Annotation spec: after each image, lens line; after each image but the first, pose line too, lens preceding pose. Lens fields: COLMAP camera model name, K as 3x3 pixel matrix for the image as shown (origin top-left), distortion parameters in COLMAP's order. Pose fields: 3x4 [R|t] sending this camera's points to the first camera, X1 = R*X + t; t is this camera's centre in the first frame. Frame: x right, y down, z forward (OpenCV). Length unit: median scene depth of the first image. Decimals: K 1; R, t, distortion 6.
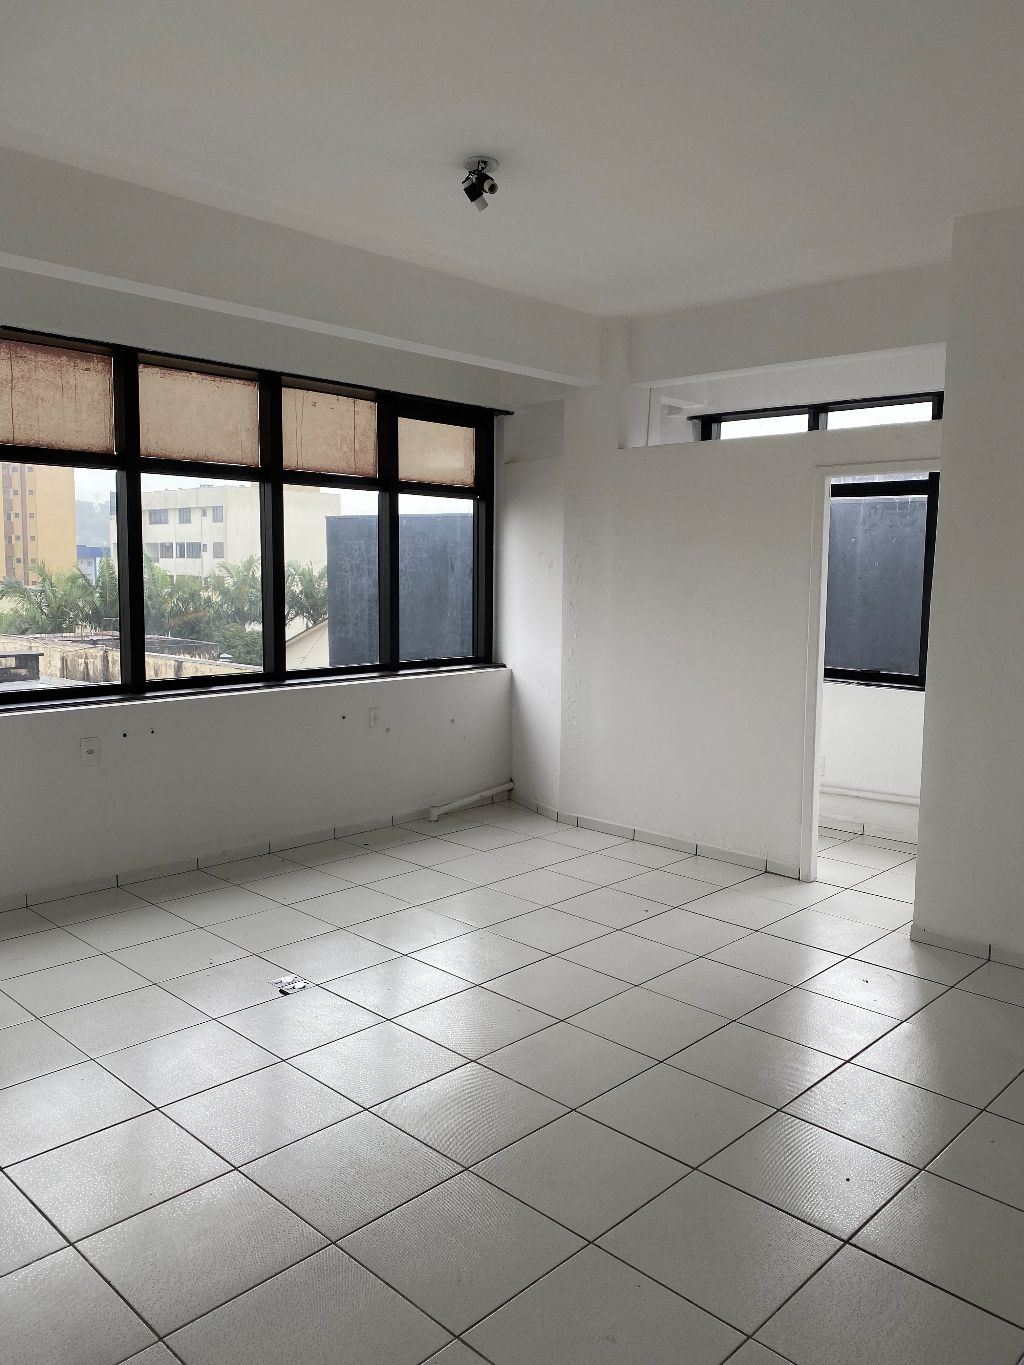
lens RADIAL K [[994.7, 0, 507.8], [0, 994.7, 683.8], [0, 0, 1]] dist [0.003633, -0.009738]
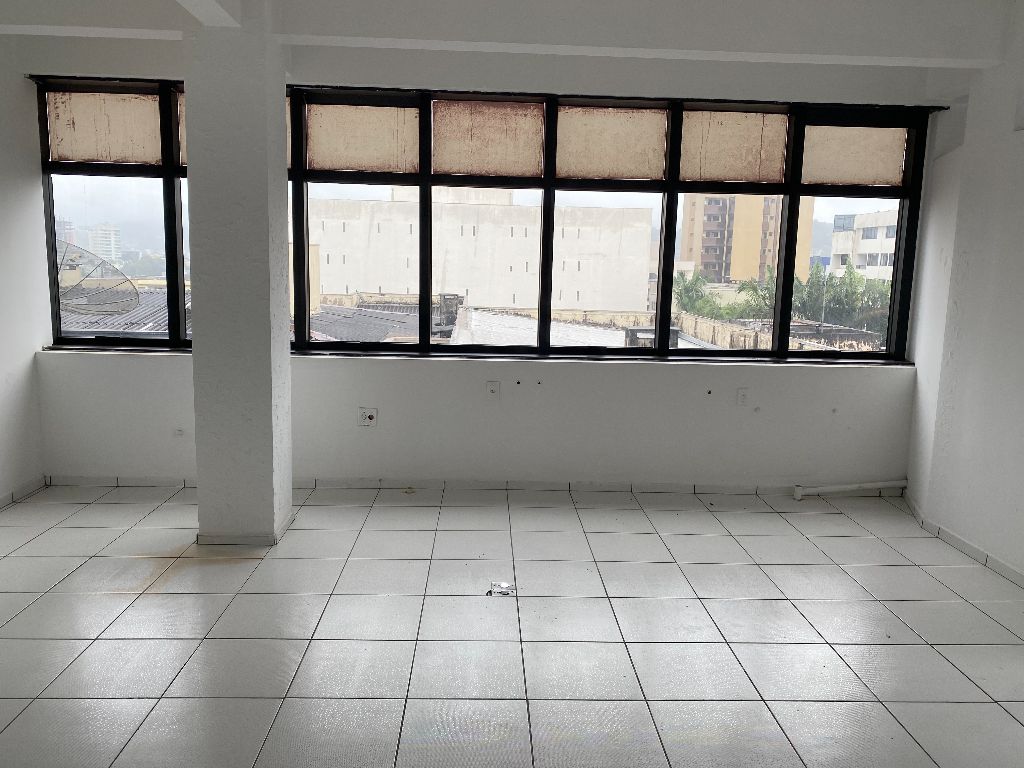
lens RADIAL K [[746.2, 0, 513.8], [0, 746.2, 378.1], [0, 0, 1]] dist [0.003633, -0.009738]
pose [[0.727767, 0.110027, -0.676941, 0.263287], [-0.093113, 0.993760, 0.061416, -0.015991], [0.679474, 0.018336, 0.733471, 0.211532]]
